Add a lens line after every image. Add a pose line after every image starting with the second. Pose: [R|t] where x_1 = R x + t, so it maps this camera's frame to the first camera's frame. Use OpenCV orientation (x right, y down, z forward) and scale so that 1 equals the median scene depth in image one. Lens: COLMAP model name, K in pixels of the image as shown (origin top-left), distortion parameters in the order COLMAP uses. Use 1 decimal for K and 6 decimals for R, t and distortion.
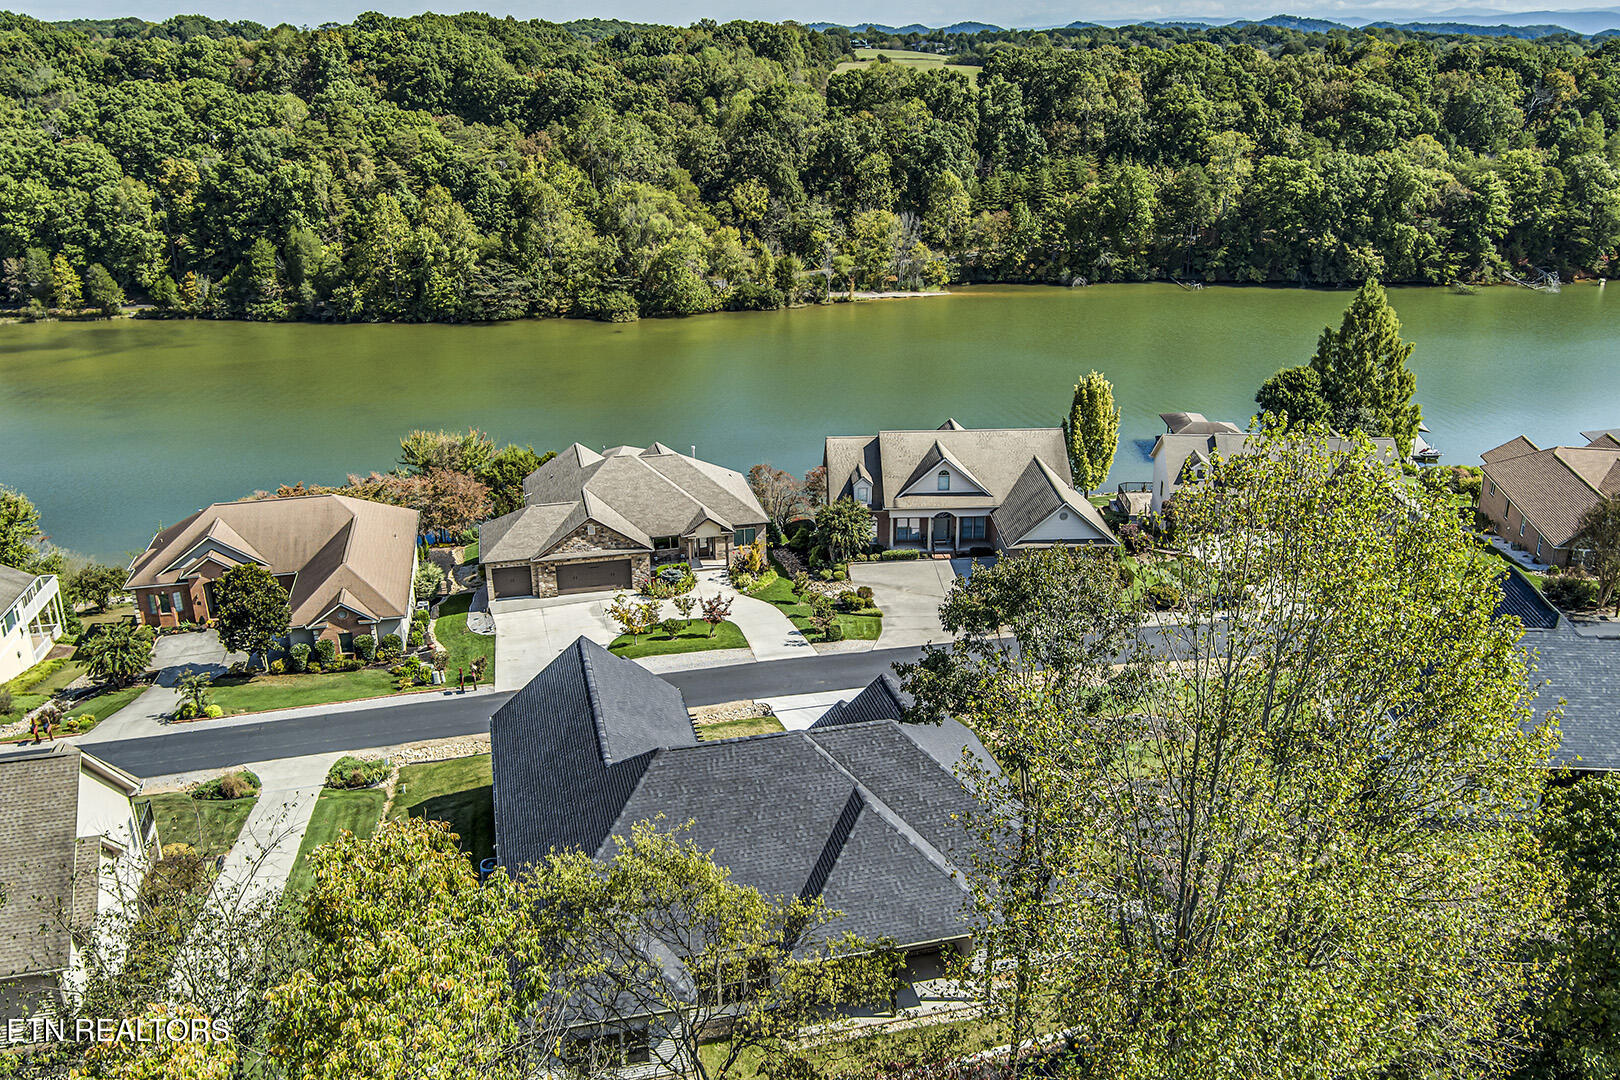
lens RADIAL K [[1348.0, 0, 806.5], [0, 1348.0, 538.1], [0, 0, 1]] dist [-0.070899, 0.017278]
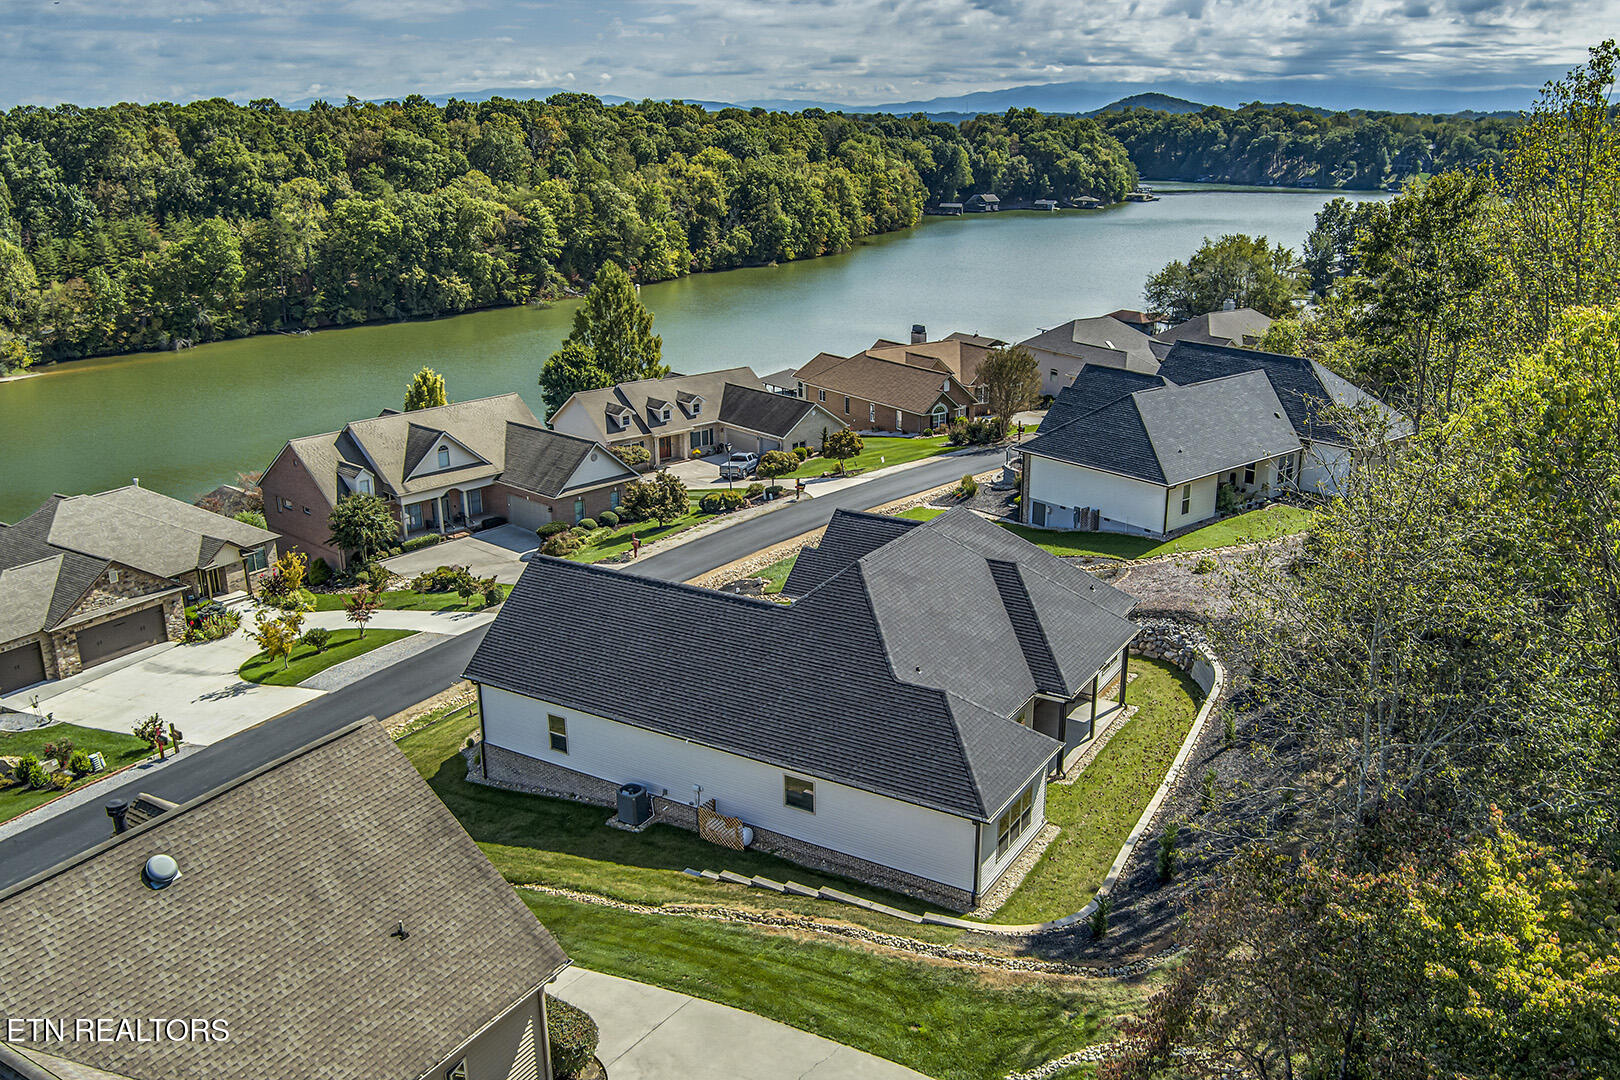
lens RADIAL K [[1348.0, 0, 806.5], [0, 1348.0, 538.1], [0, 0, 1]] dist [-0.070899, 0.017278]
pose [[0.714862, -0.209354, 0.667191, -0.130120], [0.250684, 0.967437, 0.034971, 0.016048], [-0.652787, 0.142255, 0.744065, 0.048933]]
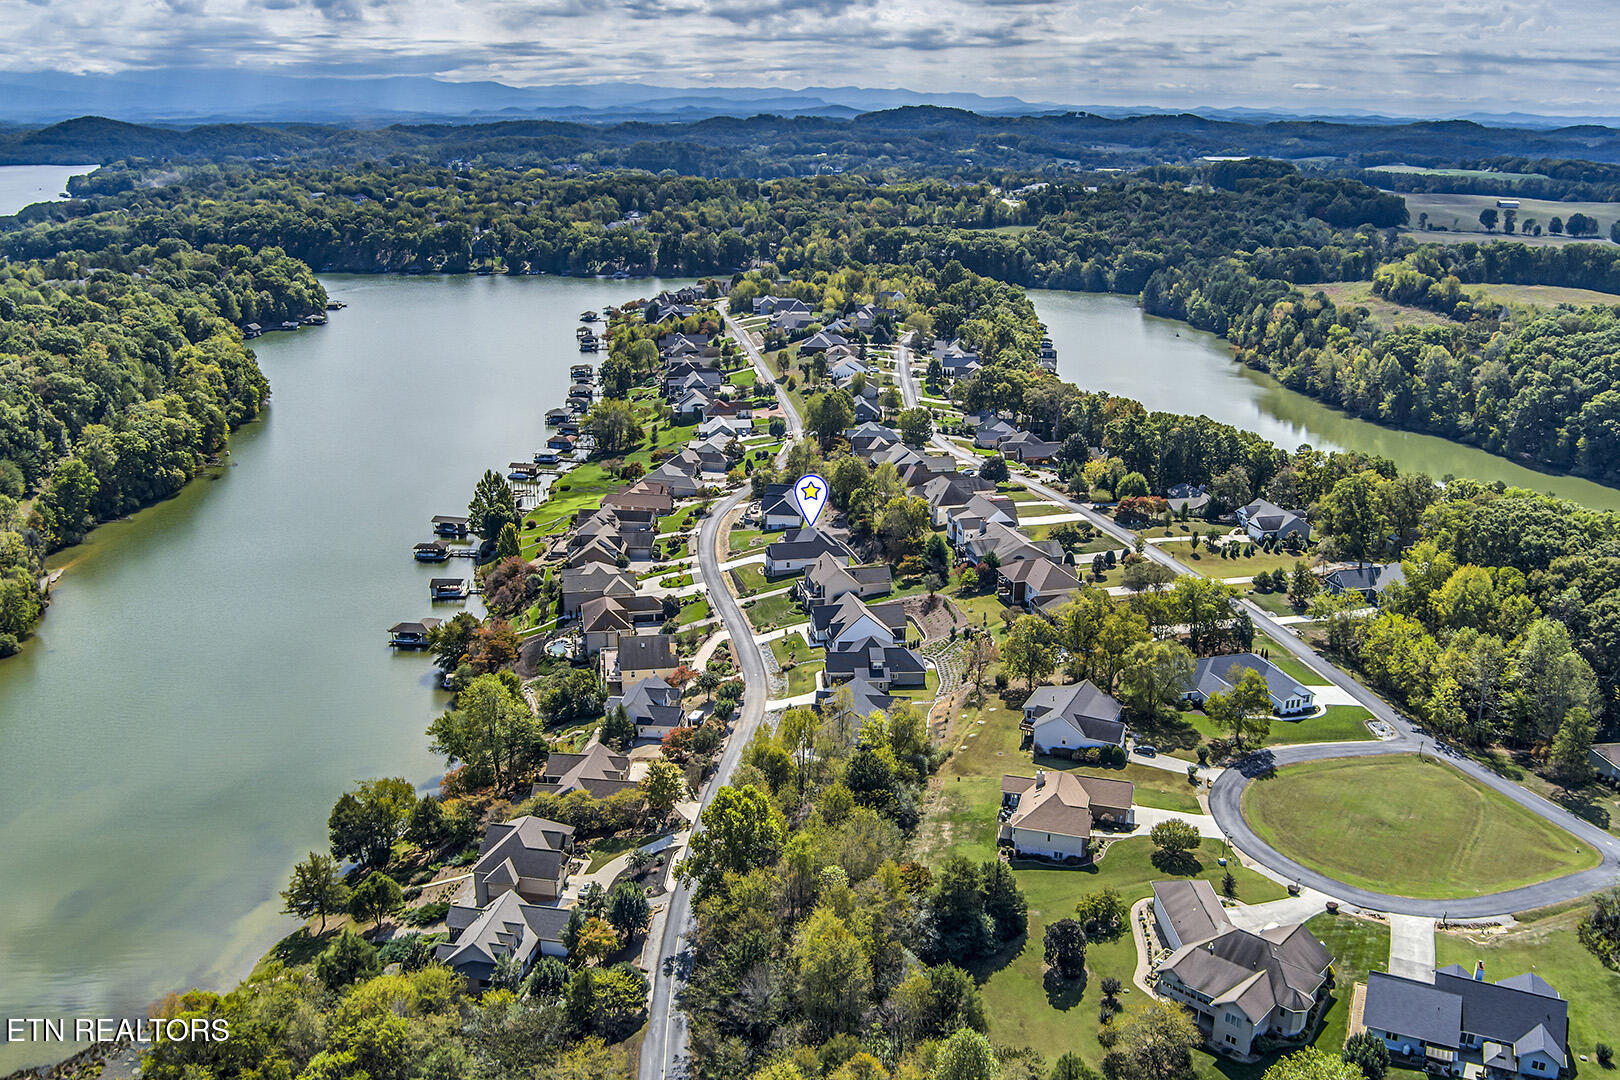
lens RADIAL K [[1400.3, 0, 810.0], [0, 1400.3, 540.0], [0, 0, 1]] dist [-0.046899, 0.004879]
pose [[0.045126, -0.295783, 0.954189, -1.275975], [0.348350, 0.899868, 0.262470, -0.314436], [-0.936278, 0.320548, 0.143644, -0.012509]]
